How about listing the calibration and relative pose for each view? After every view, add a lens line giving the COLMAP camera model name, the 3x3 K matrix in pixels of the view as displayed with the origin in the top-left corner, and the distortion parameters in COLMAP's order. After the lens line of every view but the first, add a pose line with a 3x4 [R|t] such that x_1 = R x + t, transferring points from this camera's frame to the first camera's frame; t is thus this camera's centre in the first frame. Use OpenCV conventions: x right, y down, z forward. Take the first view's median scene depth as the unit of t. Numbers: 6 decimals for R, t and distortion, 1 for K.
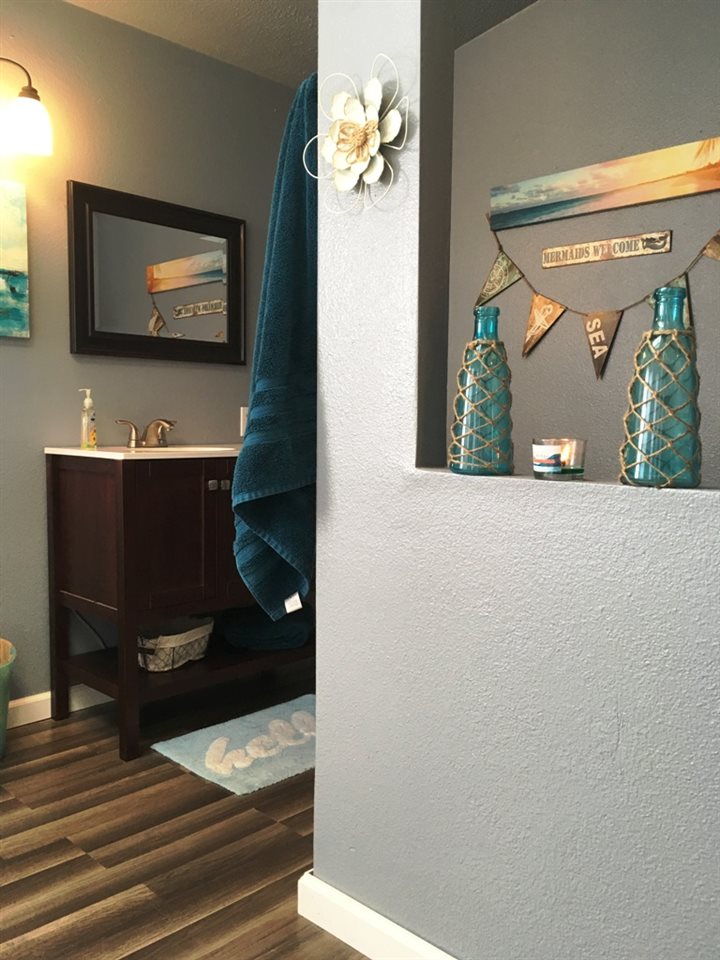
lens RADIAL K [[800.7, 0, 360.0], [0, 800.7, 480.0], [0, 0, 1]] dist [0.079740, -0.090102]
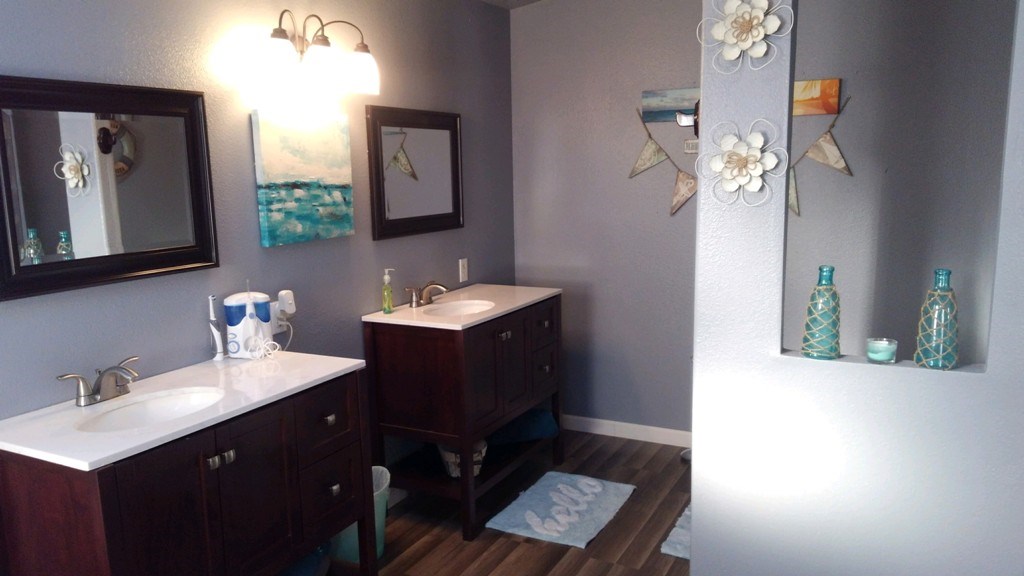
lens RADIAL K [[758.8, 0, 511.5], [0, 758.8, 298.8], [0, 0, 1]] dist [0.076894, -0.000130]
pose [[0.953671, -0.081681, 0.289551, -0.502418], [0.053522, 0.993149, 0.103880, -0.177459], [-0.296052, -0.083570, 0.951509, -0.212351]]
